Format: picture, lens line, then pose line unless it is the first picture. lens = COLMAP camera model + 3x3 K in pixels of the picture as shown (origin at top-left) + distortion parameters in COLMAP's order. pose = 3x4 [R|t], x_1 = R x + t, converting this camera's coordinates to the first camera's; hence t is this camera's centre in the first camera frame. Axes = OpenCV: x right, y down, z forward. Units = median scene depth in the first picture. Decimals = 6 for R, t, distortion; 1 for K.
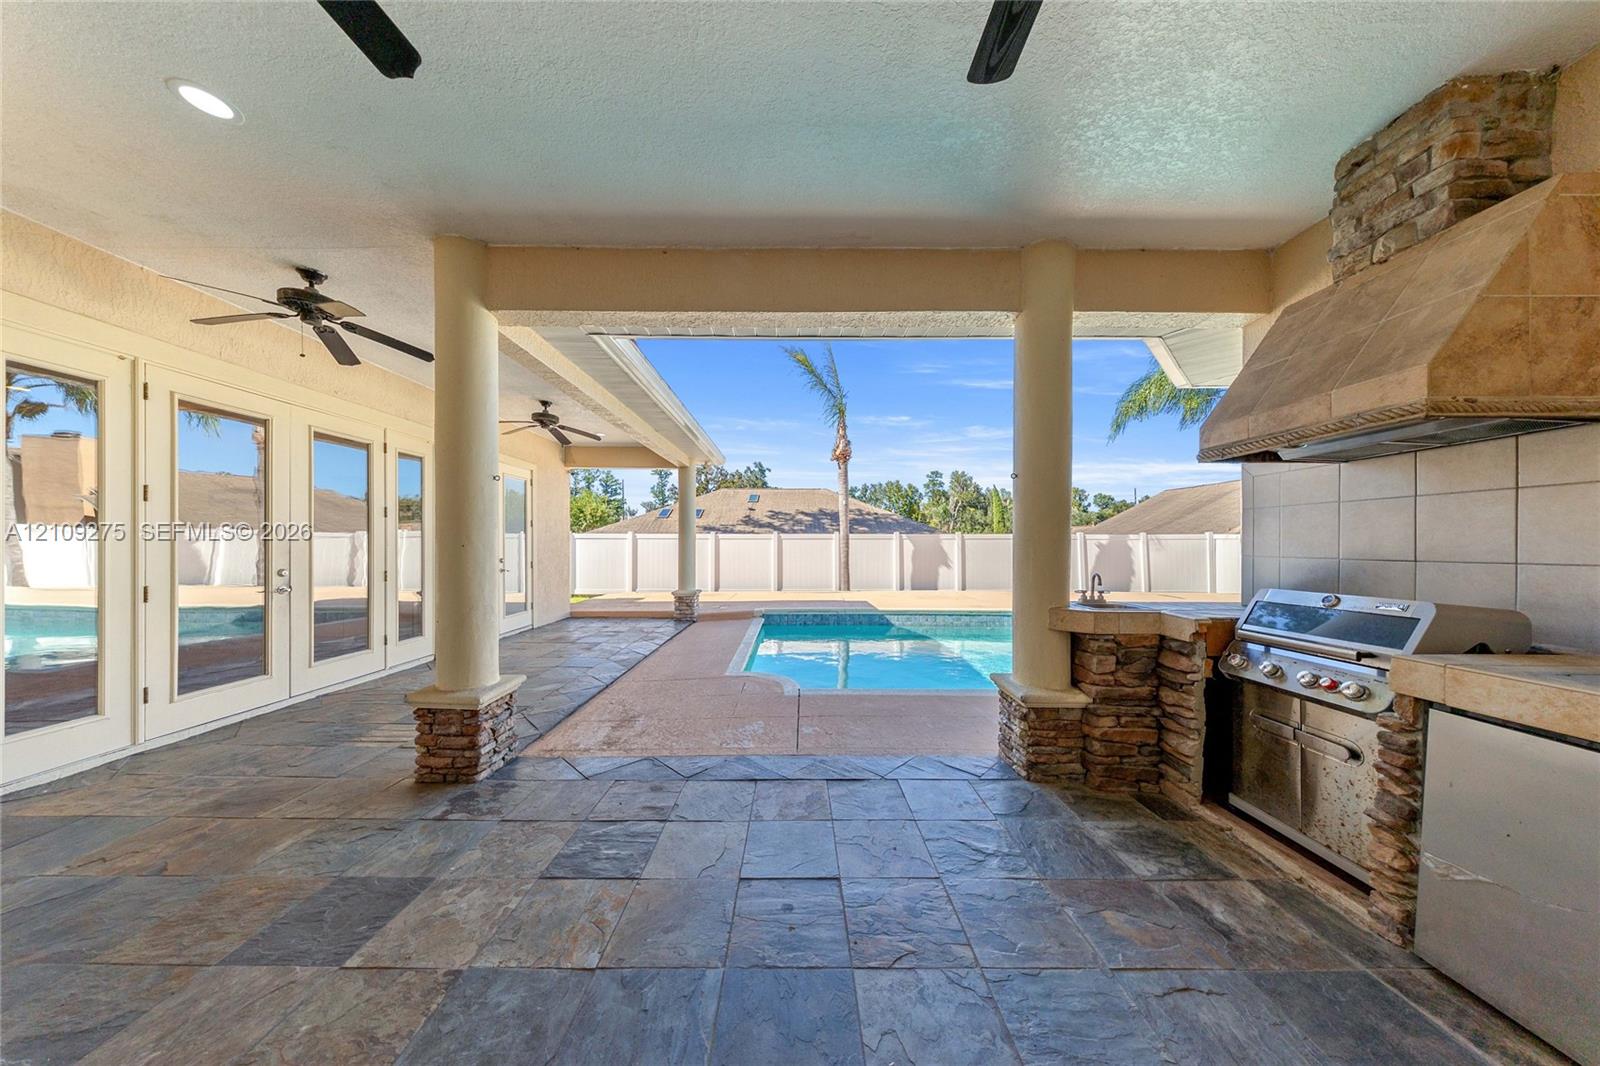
lens RADIAL K [[465.1, 0, 791.8], [0, 465.1, 542.9], [0, 0, 1]] dist [-0.002252, -0.000081]
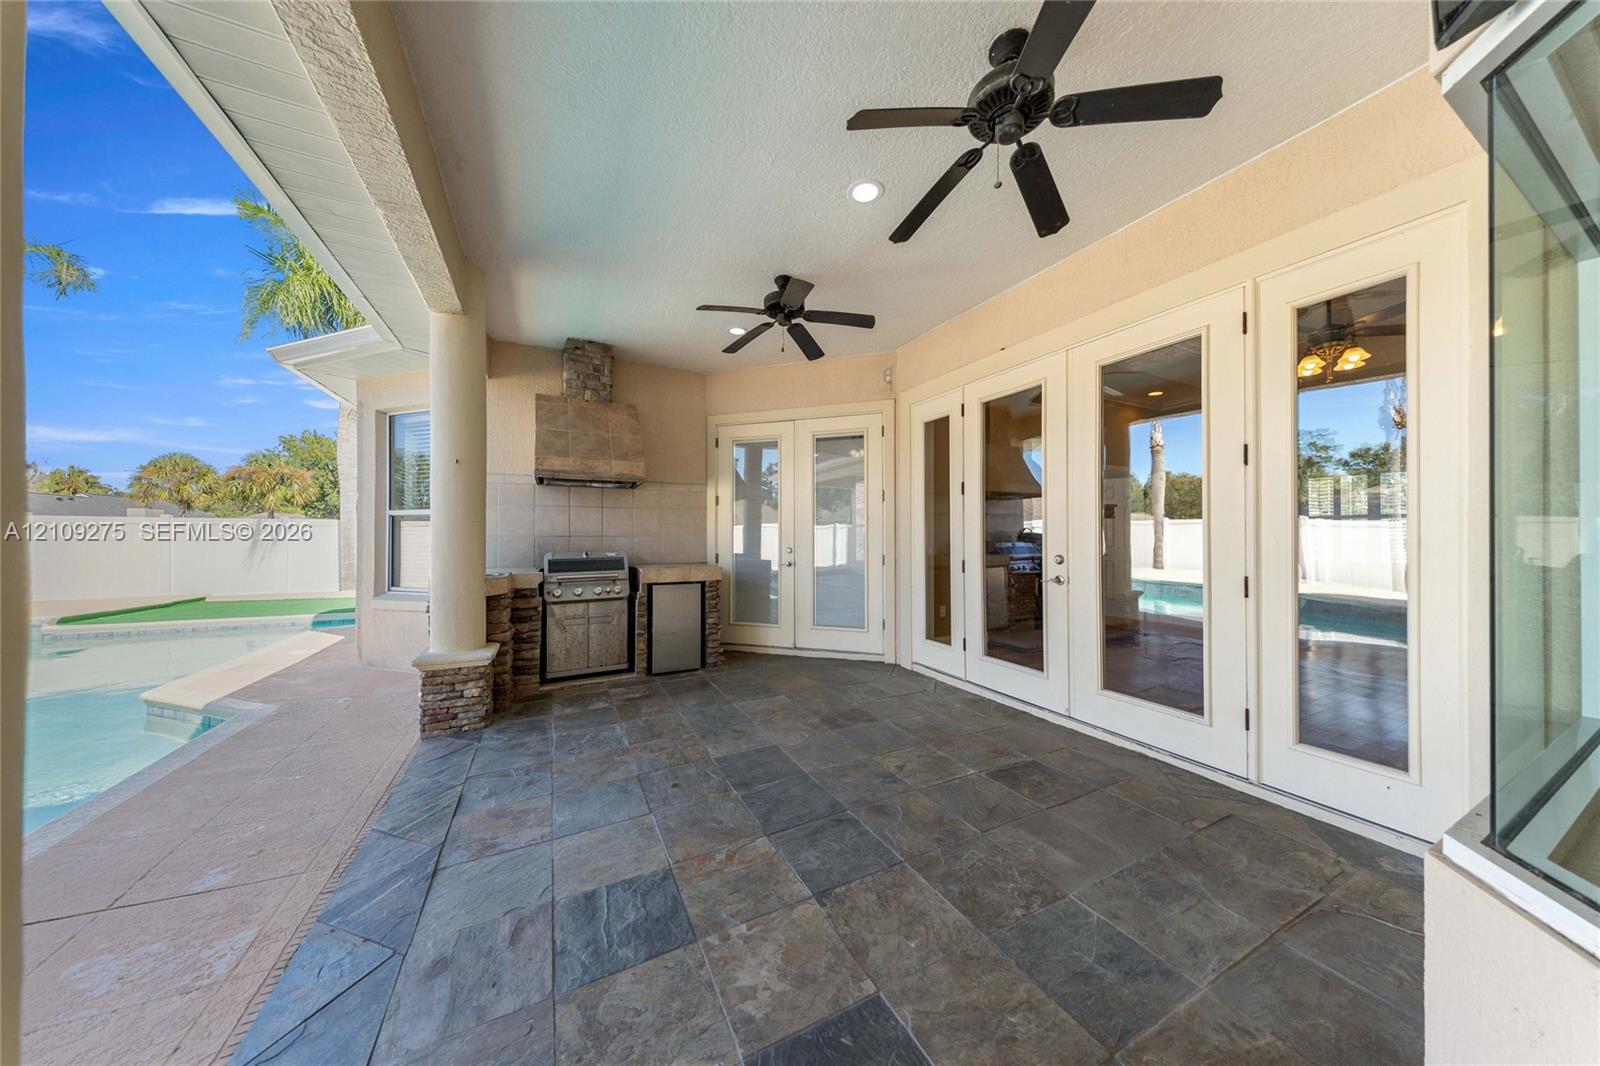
lens RADIAL K [[494.2, 0, 798.8], [0, 494.2, 536.9], [0, 0, 1]] dist [-0.000170, 0.000010]
pose [[-0.448609, -0.003650, 0.893721, -1.352672], [-0.002569, 0.999993, 0.002795, 0.034915], [-0.893724, -0.001042, -0.448615, 1.209682]]
